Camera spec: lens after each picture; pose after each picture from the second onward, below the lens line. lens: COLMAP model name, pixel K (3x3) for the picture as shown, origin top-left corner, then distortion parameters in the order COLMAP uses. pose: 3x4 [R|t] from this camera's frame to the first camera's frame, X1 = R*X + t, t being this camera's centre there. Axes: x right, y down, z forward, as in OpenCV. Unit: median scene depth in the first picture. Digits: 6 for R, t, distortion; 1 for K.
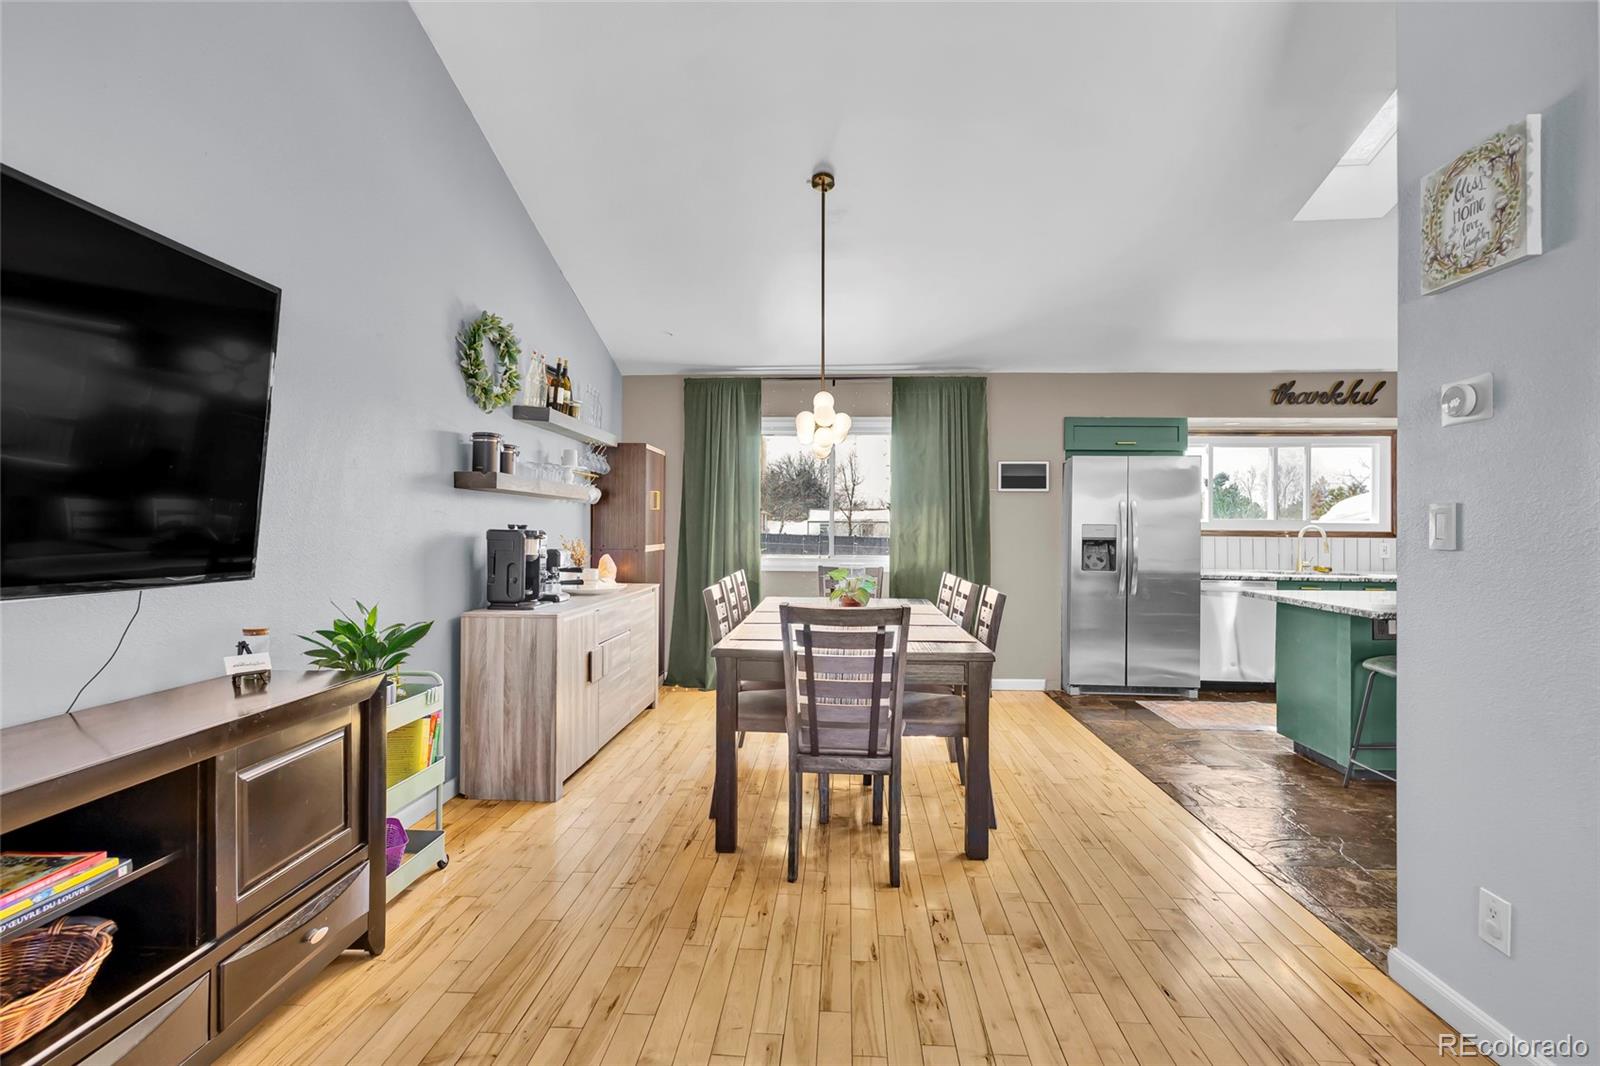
lens RADIAL K [[756.4, 0, 799.8], [0, 756.4, 529.6], [0, 0, 1]] dist [0.009480, -0.000613]
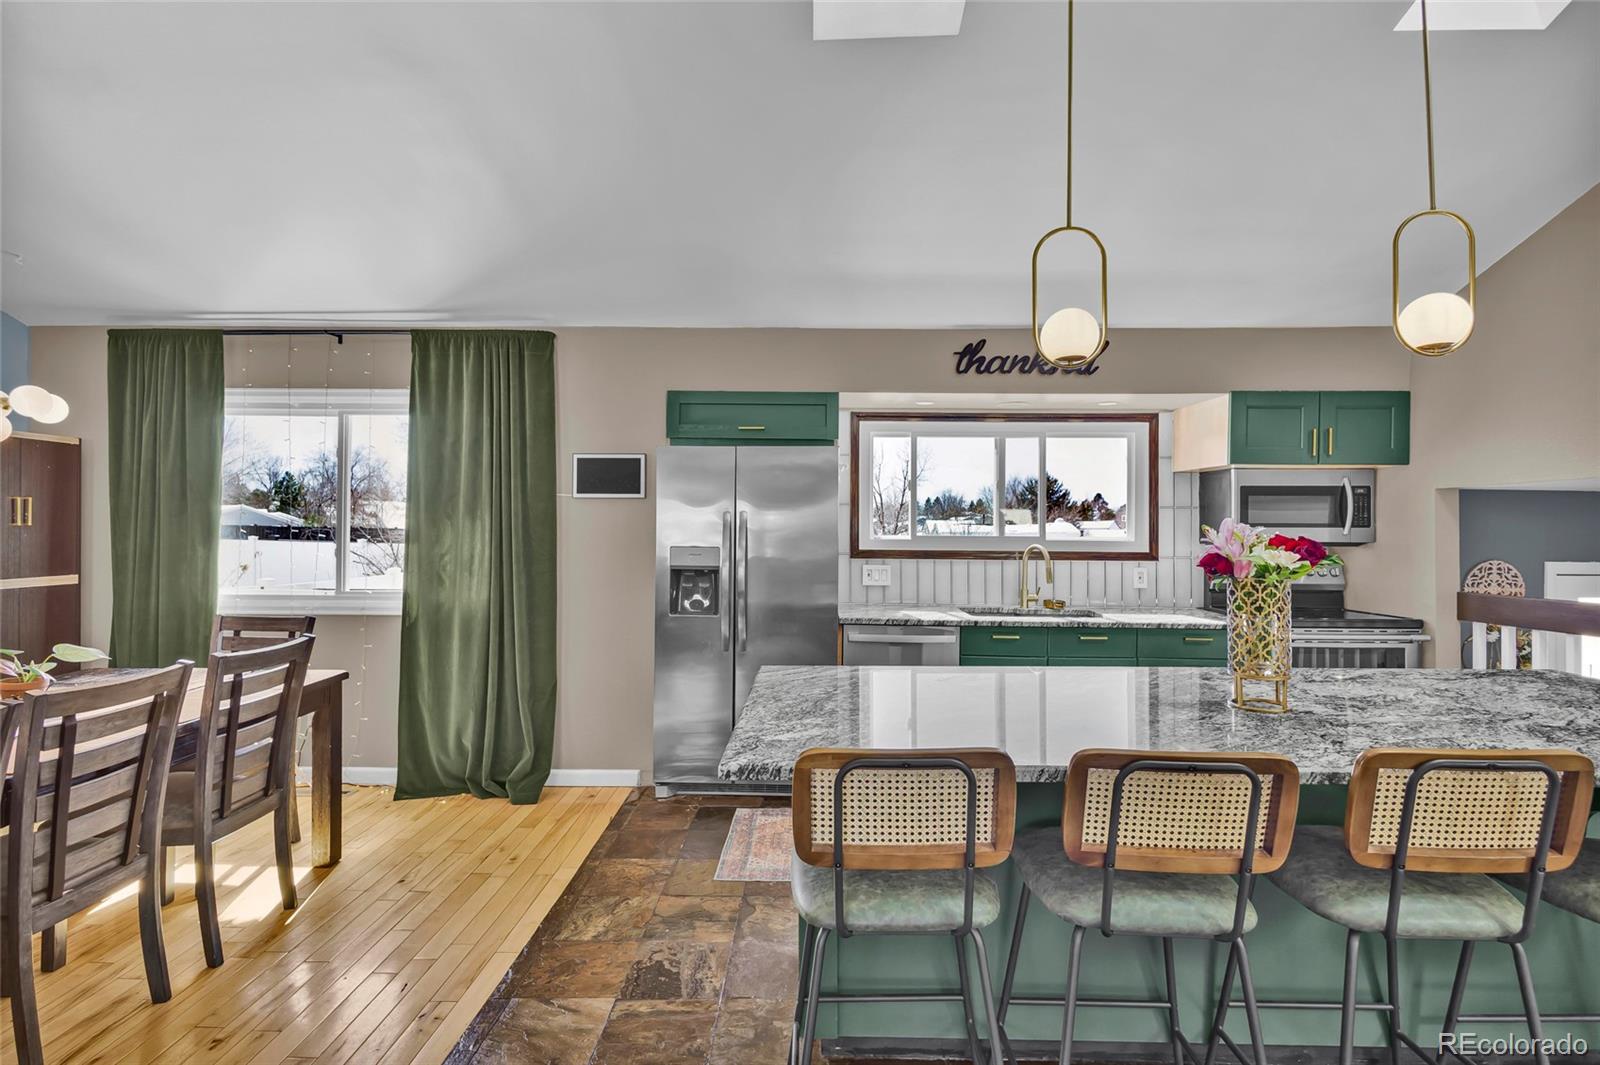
lens RADIAL K [[756.4, 0, 799.8], [0, 756.4, 529.1], [0, 0, 1]] dist [0.009480, -0.000613]
pose [[0.999269, -0.002881, 0.038116, 0.452898], [0.003023, 0.999989, -0.003662, -0.019324], [-0.038105, 0.003775, 0.999267, 0.307788]]
